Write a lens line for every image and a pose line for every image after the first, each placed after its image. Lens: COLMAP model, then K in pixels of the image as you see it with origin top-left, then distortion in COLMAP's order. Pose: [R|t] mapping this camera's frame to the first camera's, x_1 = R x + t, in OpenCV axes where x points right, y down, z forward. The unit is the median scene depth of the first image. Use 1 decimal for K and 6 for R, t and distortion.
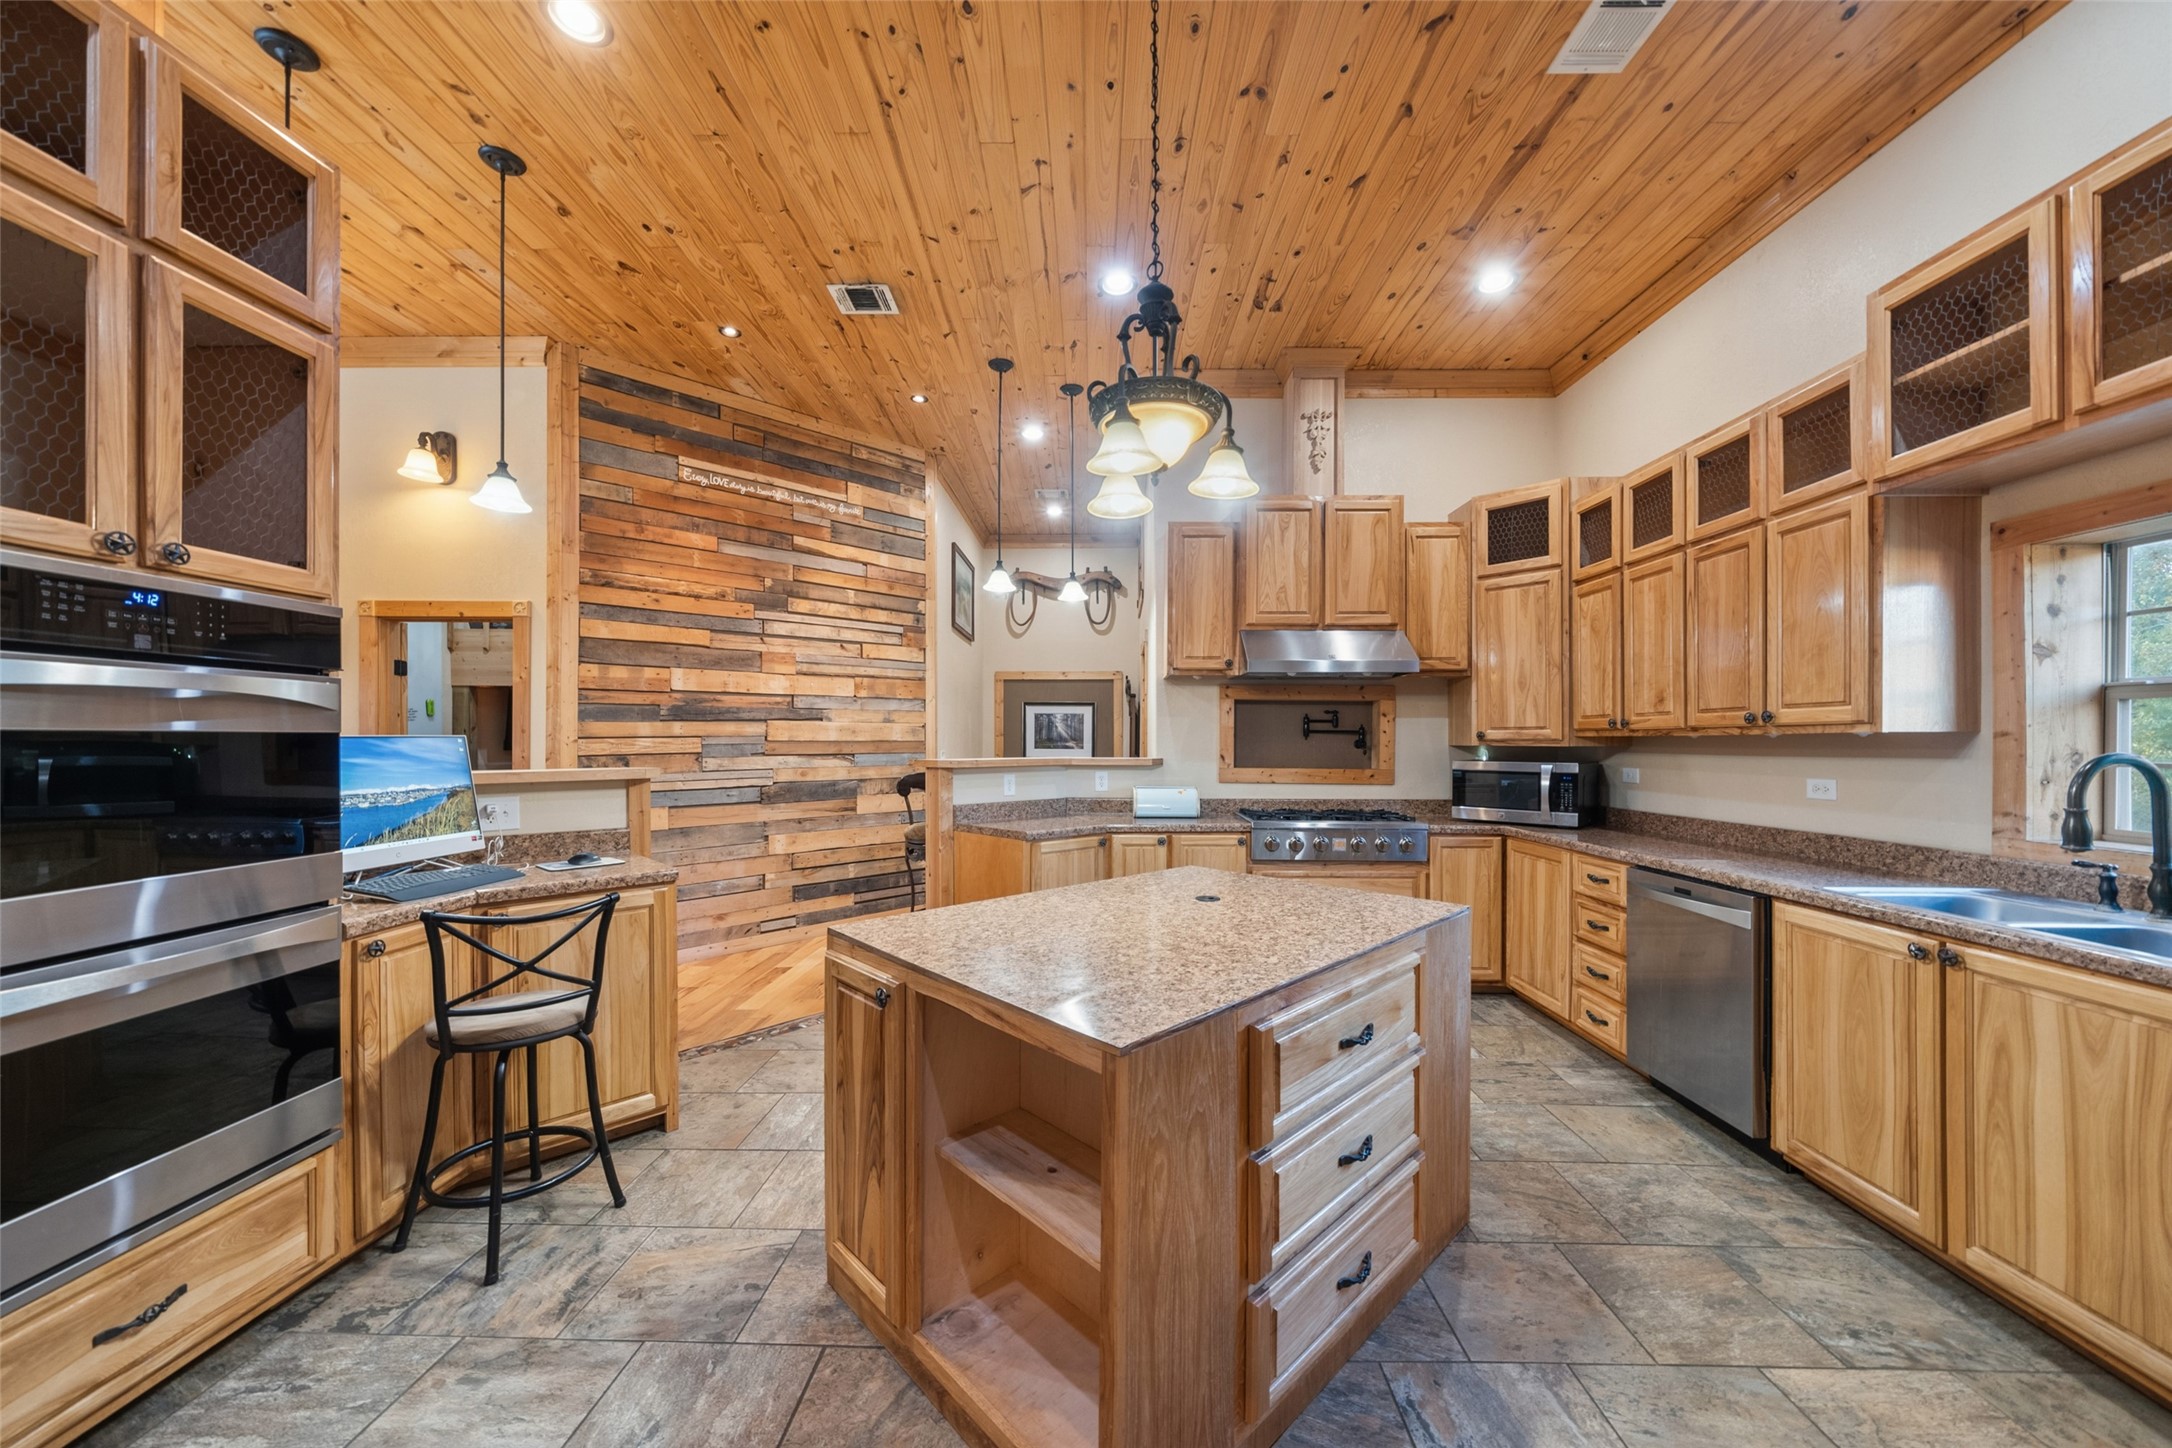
lens RADIAL K [[757.2, 0, 1086.0], [0, 757.2, 724.0], [0, 0, 1]] dist [-0.000066, -0.000173]
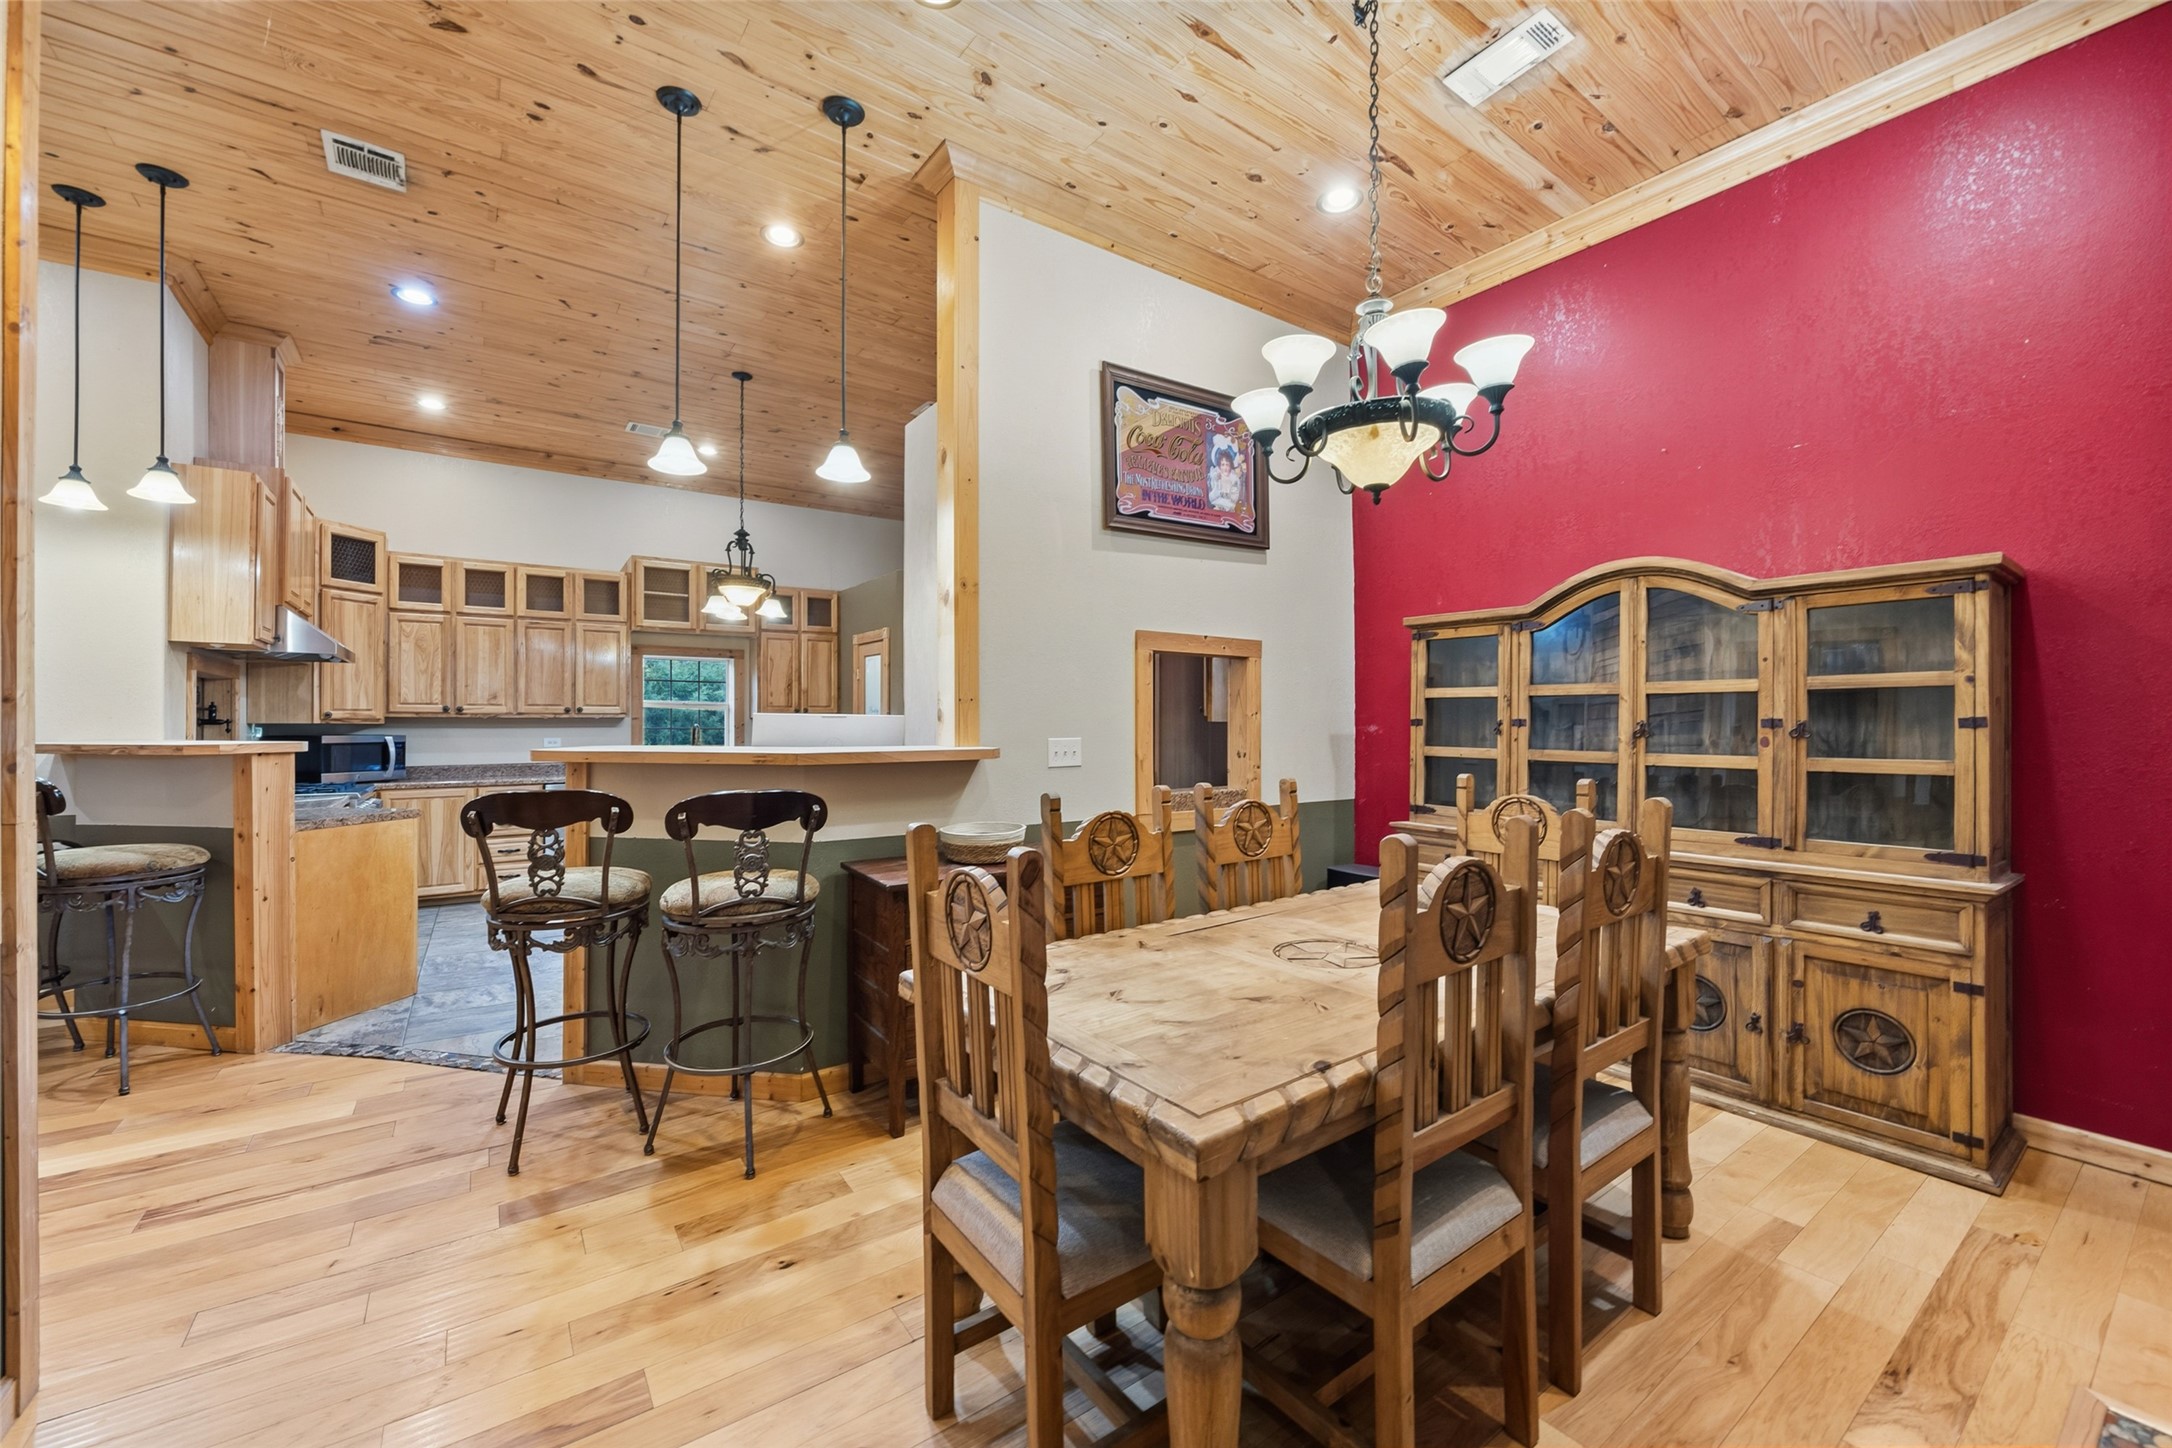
lens RADIAL K [[898.6, 0, 1095.5], [0, 898.6, 729.0], [0, 0, 1]] dist [-0.003496, -0.000378]
pose [[-0.594270, -0.002313, 0.804262, -1.770398], [-0.014492, 0.999864, -0.007832, 0.038677], [-0.804135, -0.016309, -0.594223, 1.101495]]
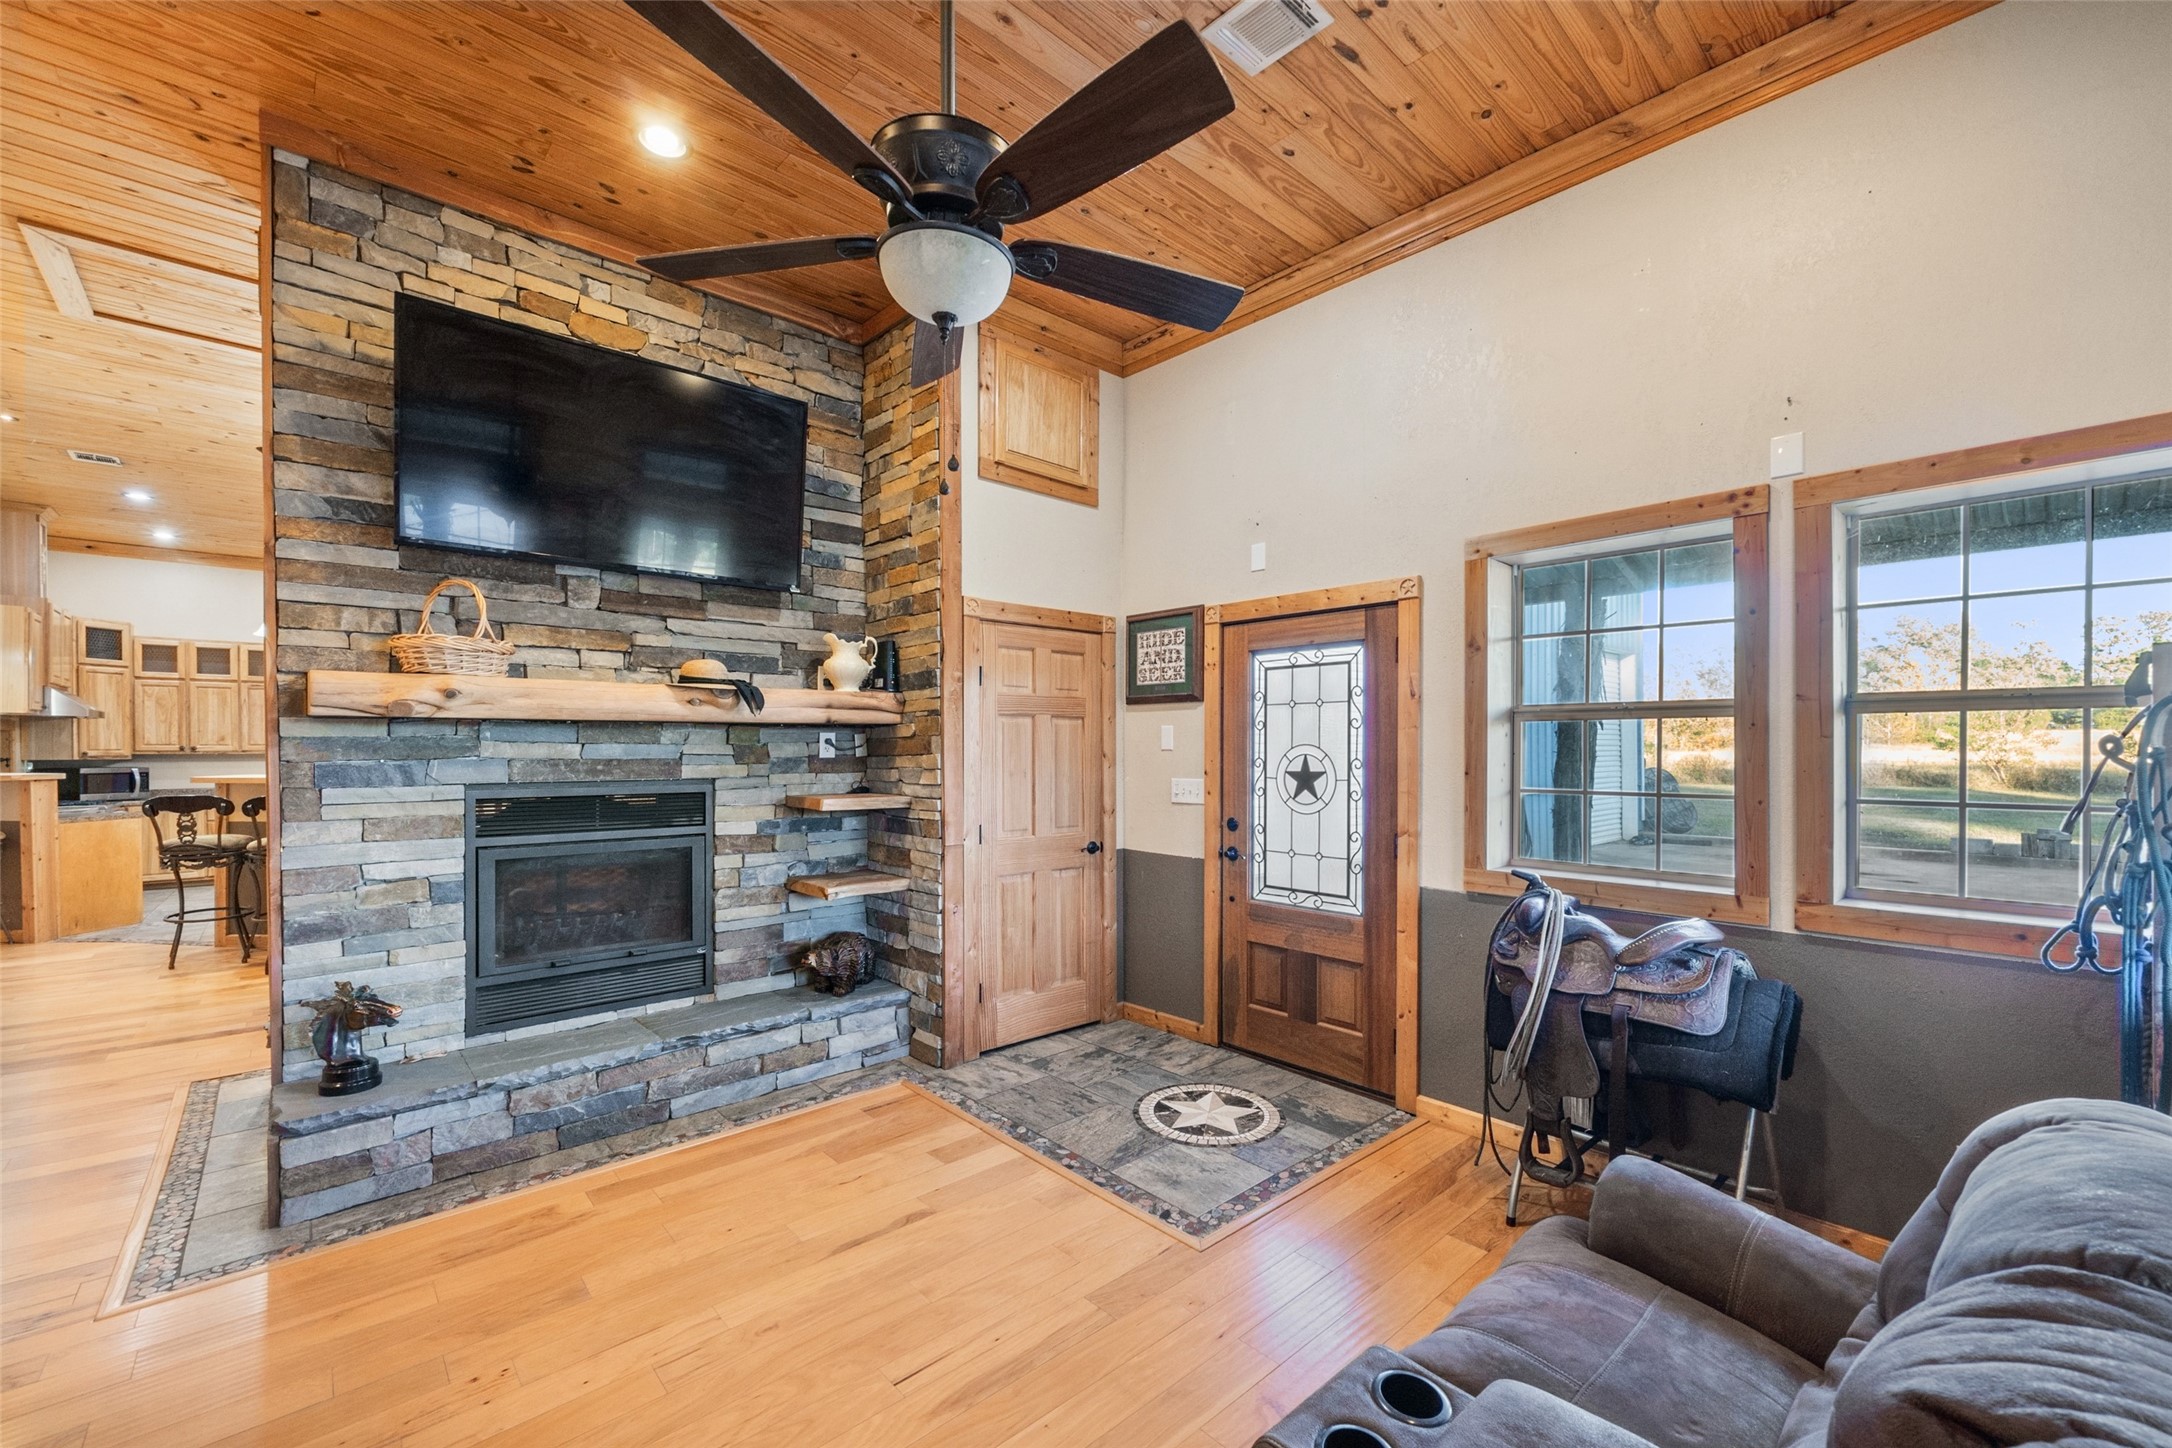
lens RADIAL K [[894.4, 0, 1083.4], [0, 894.4, 762.4], [0, 0, 1]] dist [-0.000262, -0.000016]
pose [[-0.687398, -0.008671, 0.726229, -3.275817], [-0.010534, 0.999943, 0.001969, 0.008090], [-0.726205, -0.006296, -0.687450, 0.951875]]
